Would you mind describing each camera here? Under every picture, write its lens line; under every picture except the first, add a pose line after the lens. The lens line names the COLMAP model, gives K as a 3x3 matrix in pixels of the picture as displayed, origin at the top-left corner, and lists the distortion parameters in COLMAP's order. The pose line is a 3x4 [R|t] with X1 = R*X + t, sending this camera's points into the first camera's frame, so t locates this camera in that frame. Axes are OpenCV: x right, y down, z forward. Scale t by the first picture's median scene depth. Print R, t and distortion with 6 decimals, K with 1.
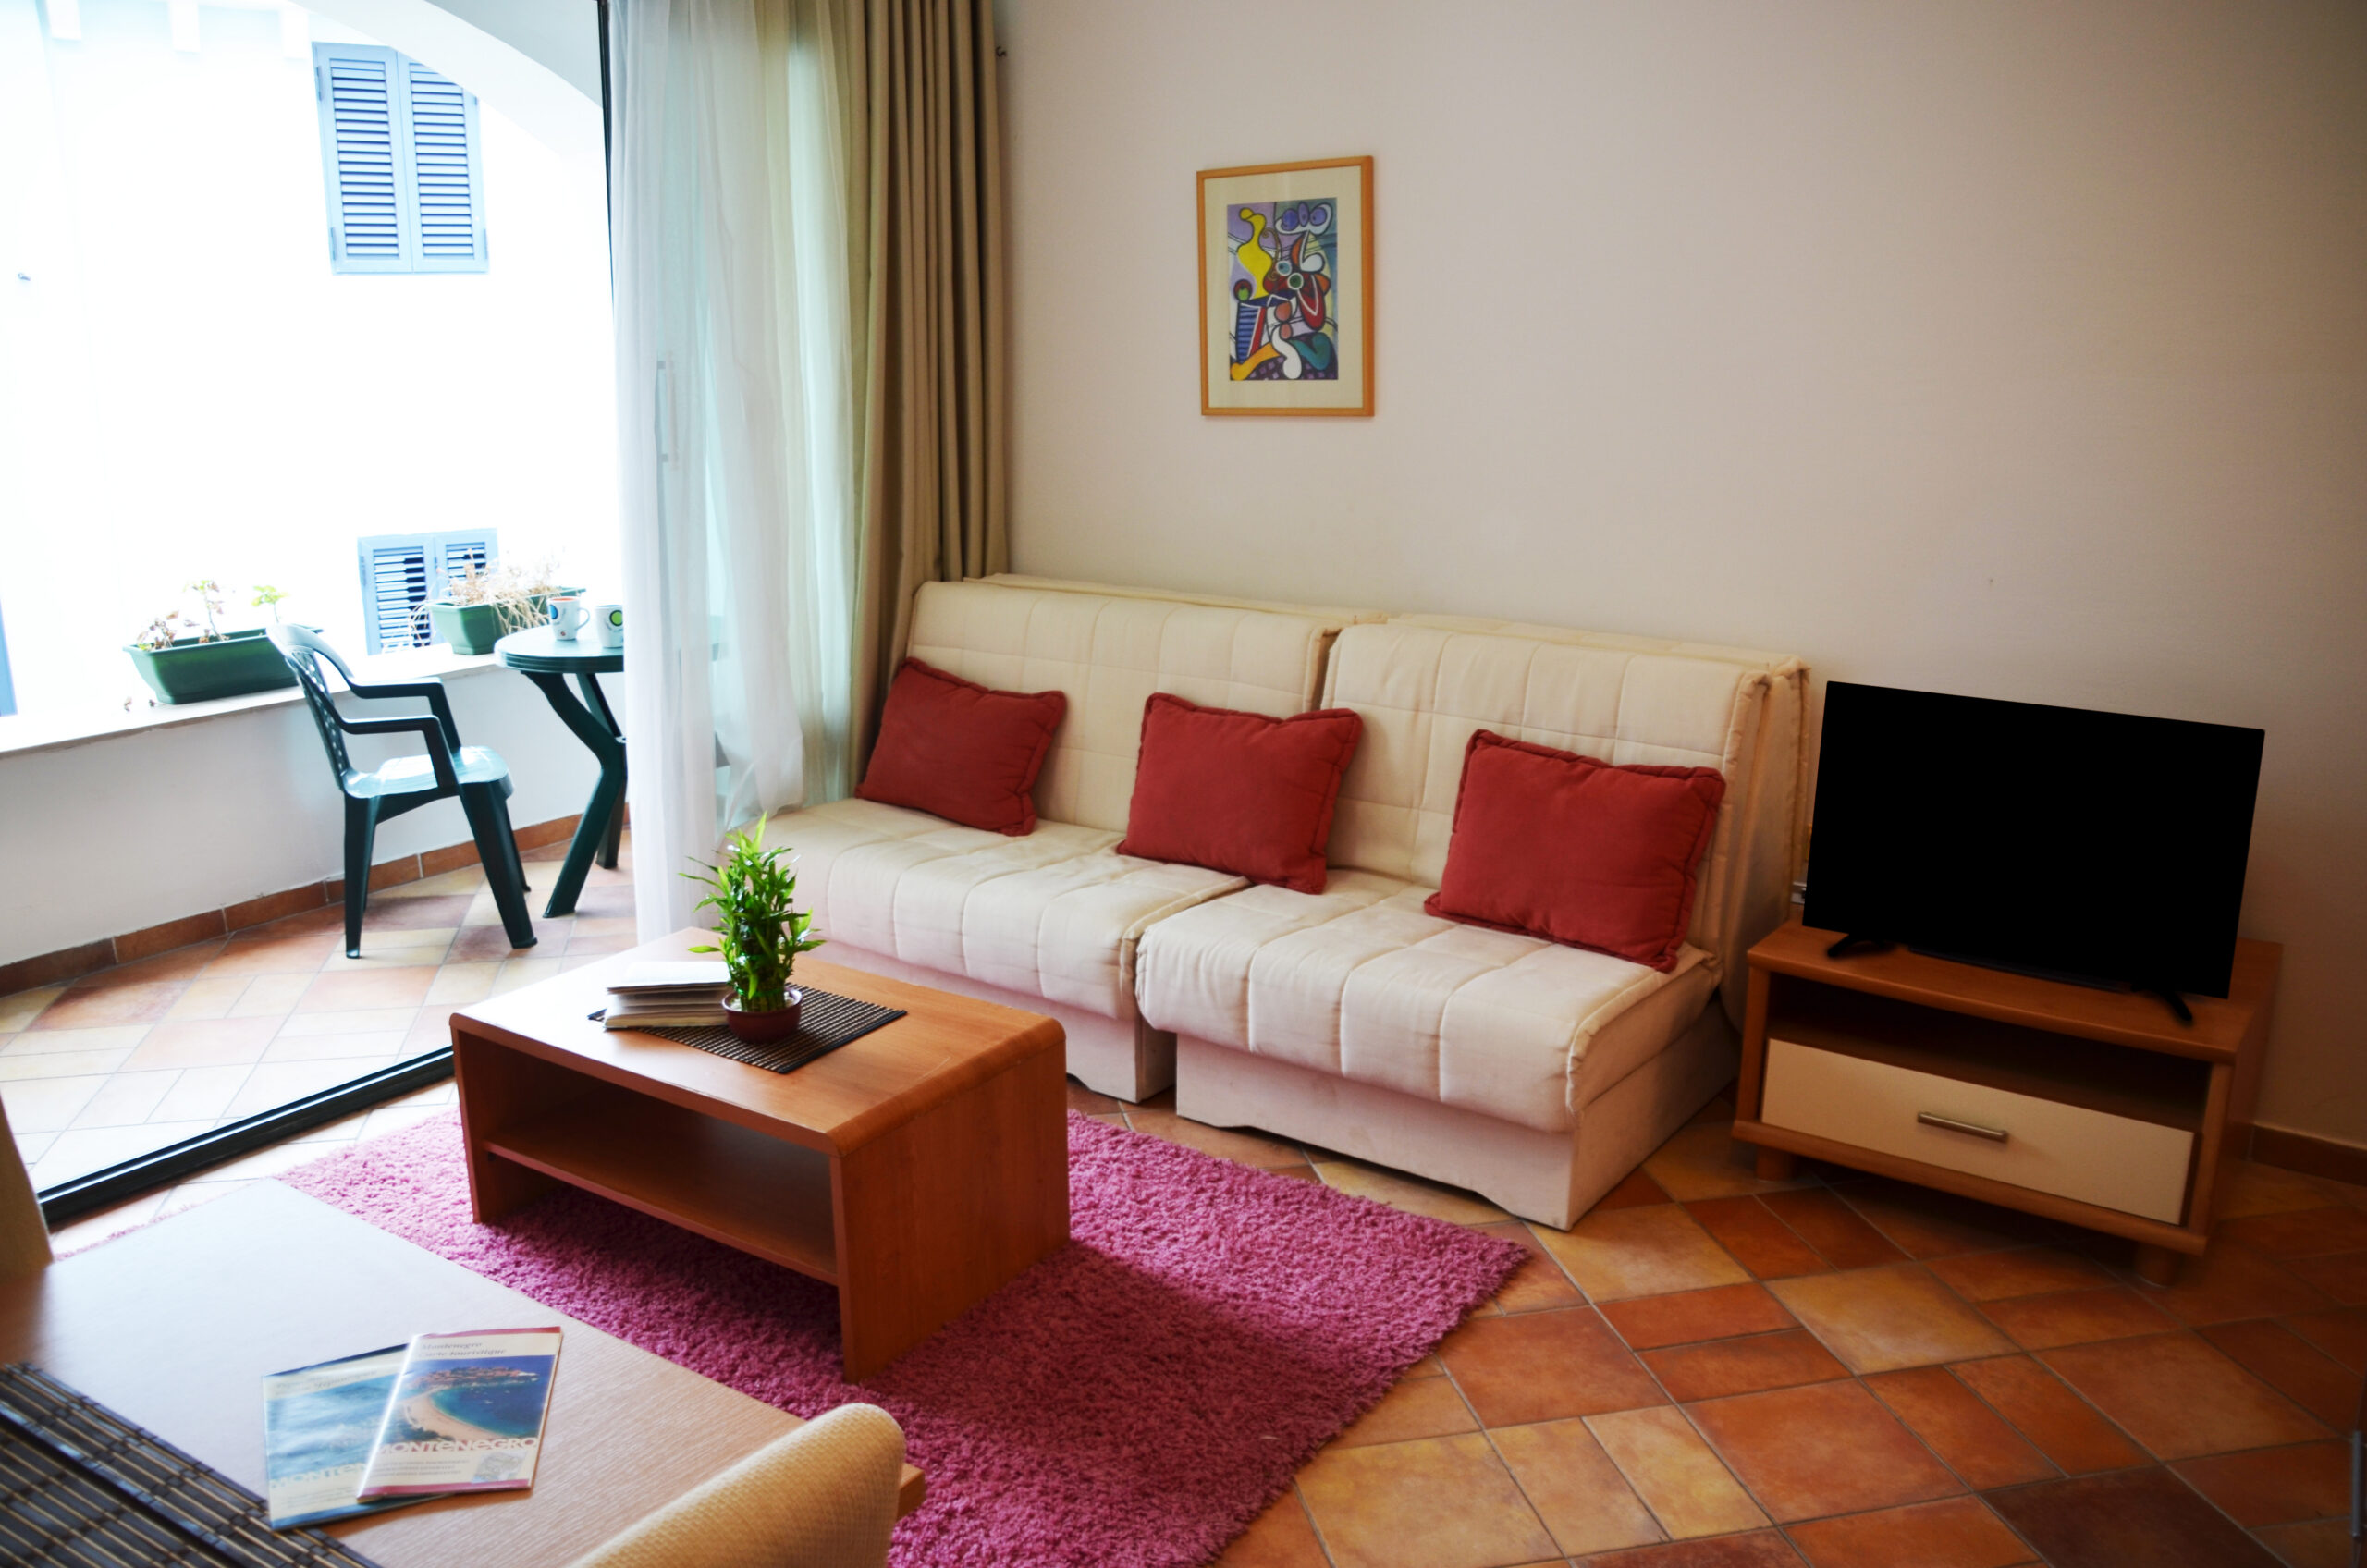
lens RADIAL K [[1921.9, 0, 1176.5], [0, 1921.9, 788.9], [0, 0, 1]] dist [-0.140763, 0.106756]
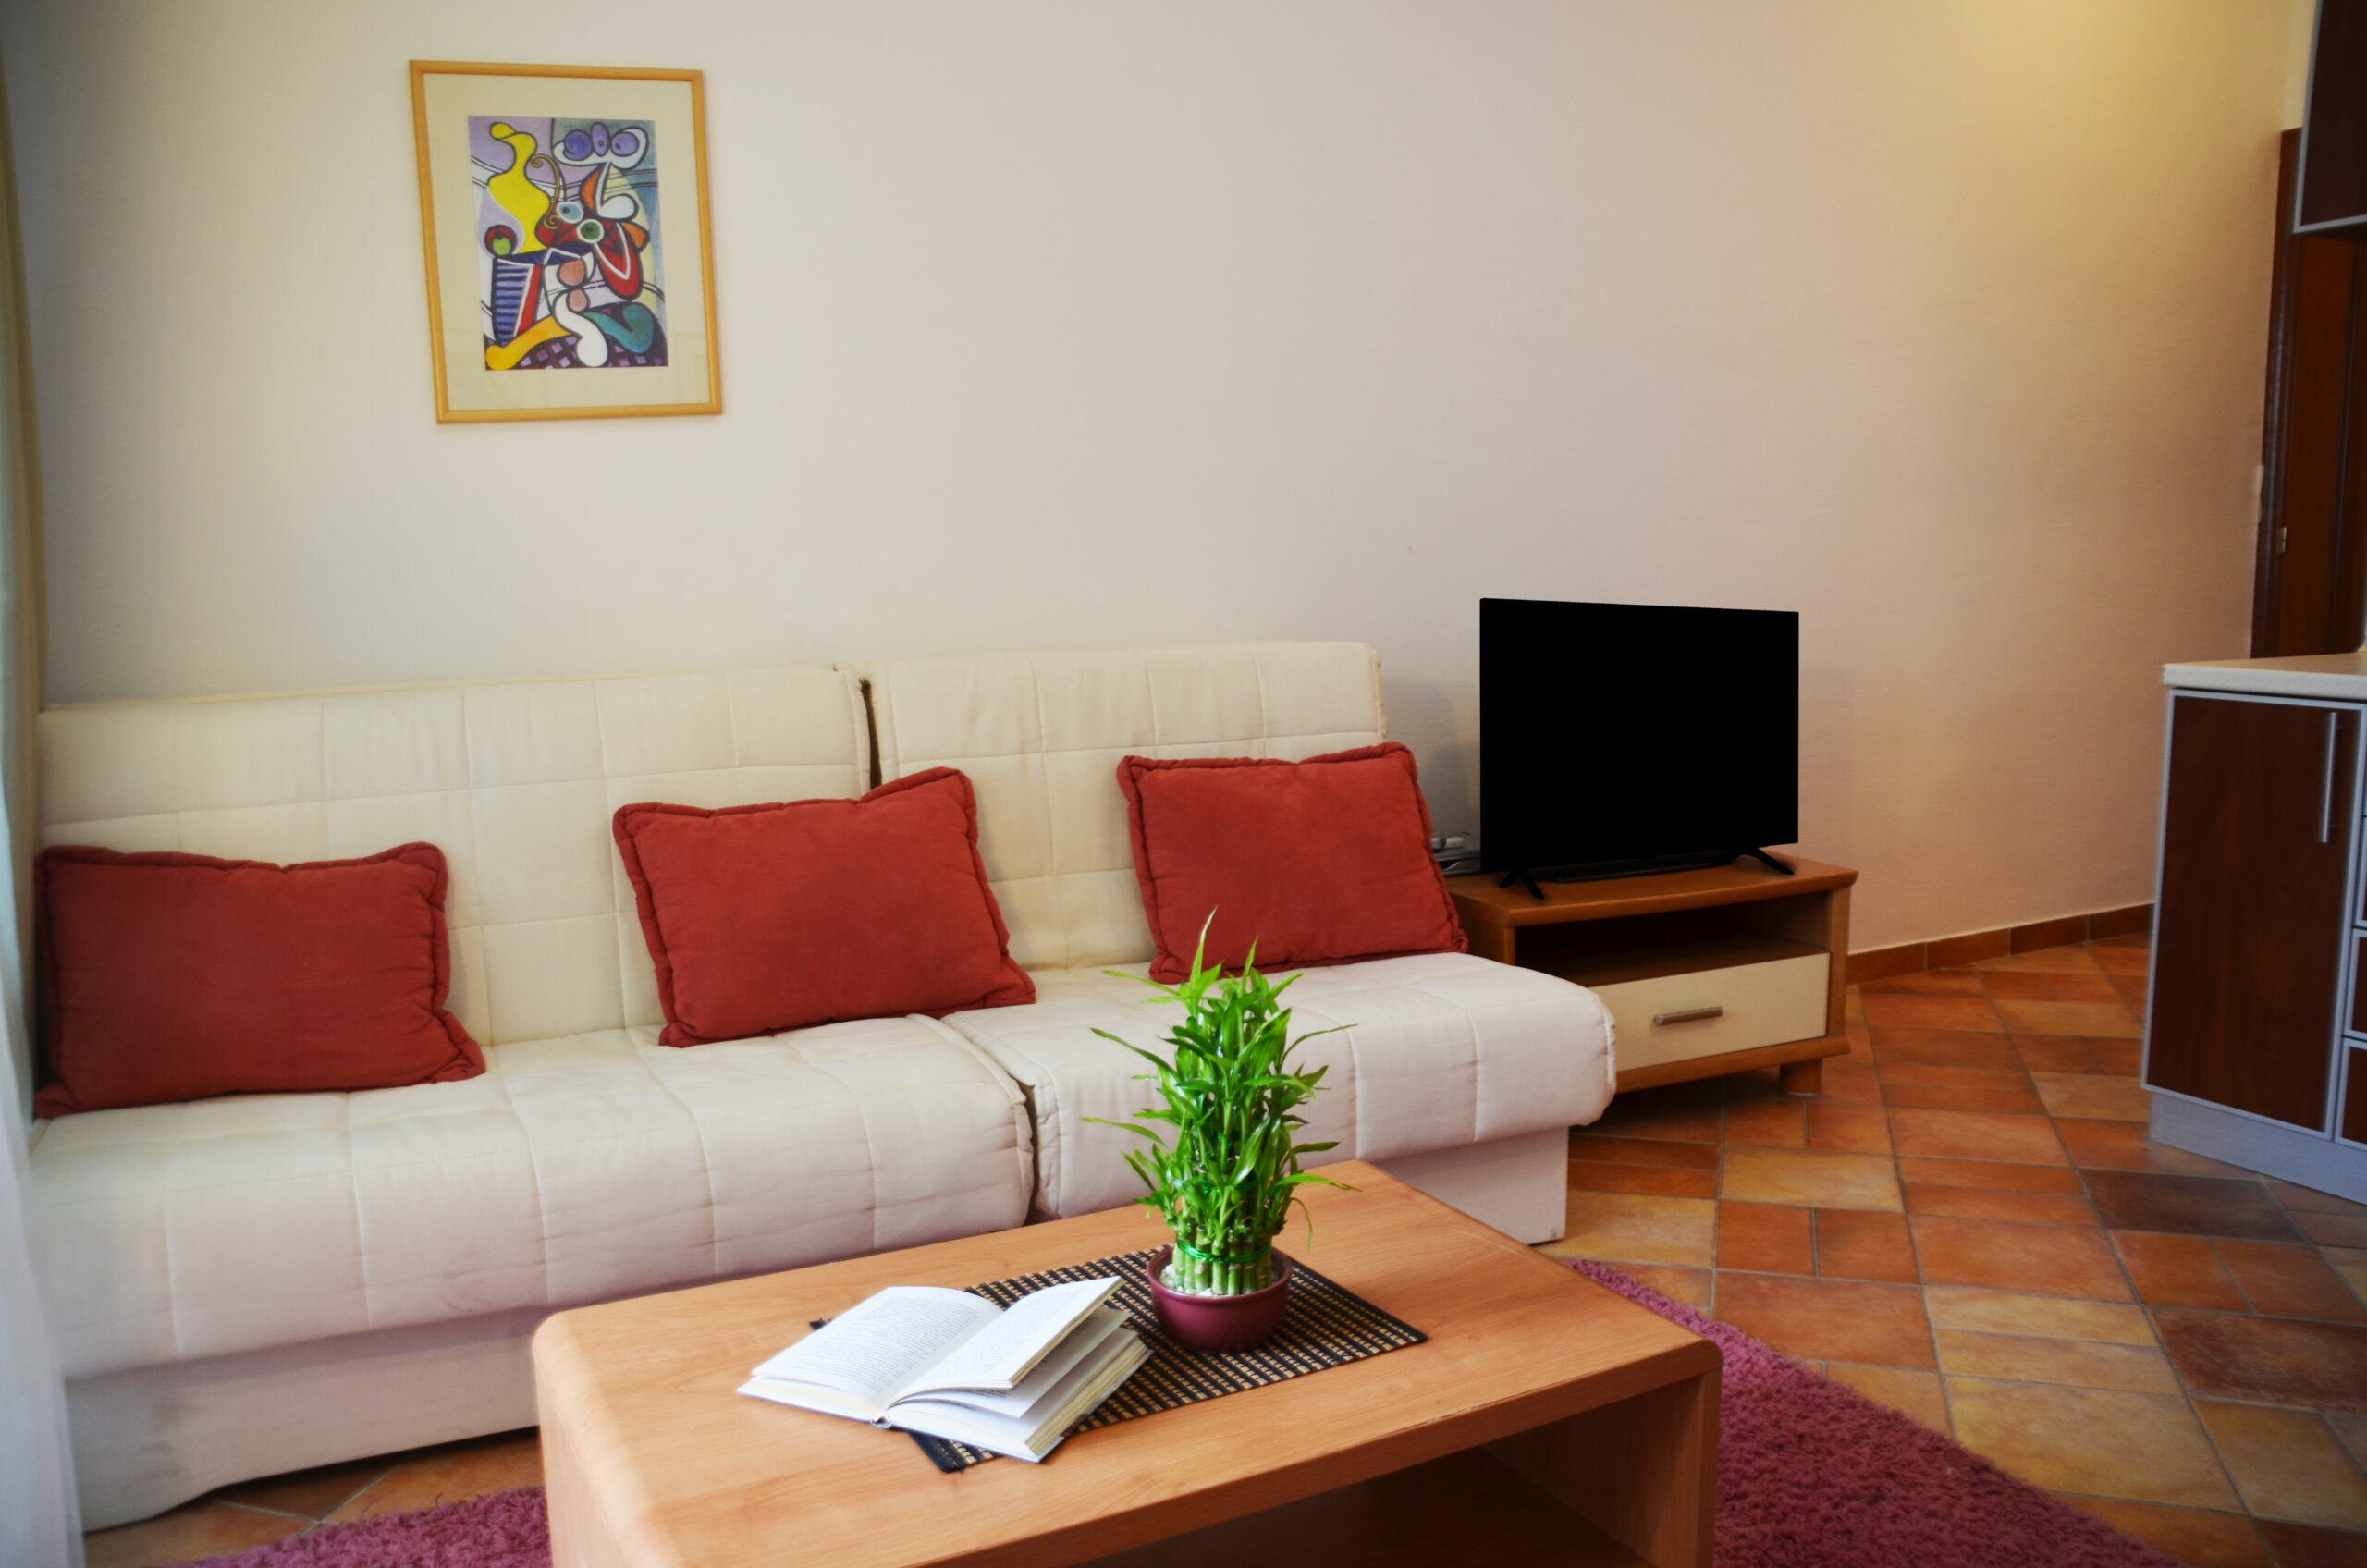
lens RADIAL K [[1921.9, 0, 1184.1], [0, 1921.9, 790.6], [0, 0, 1]] dist [-0.140763, 0.106756]
pose [[0.476857, -0.131157, 0.869141, -0.474376], [0.226460, 0.973756, 0.022696, -0.025927], [-0.849308, 0.186003, 0.494044, 0.496526]]
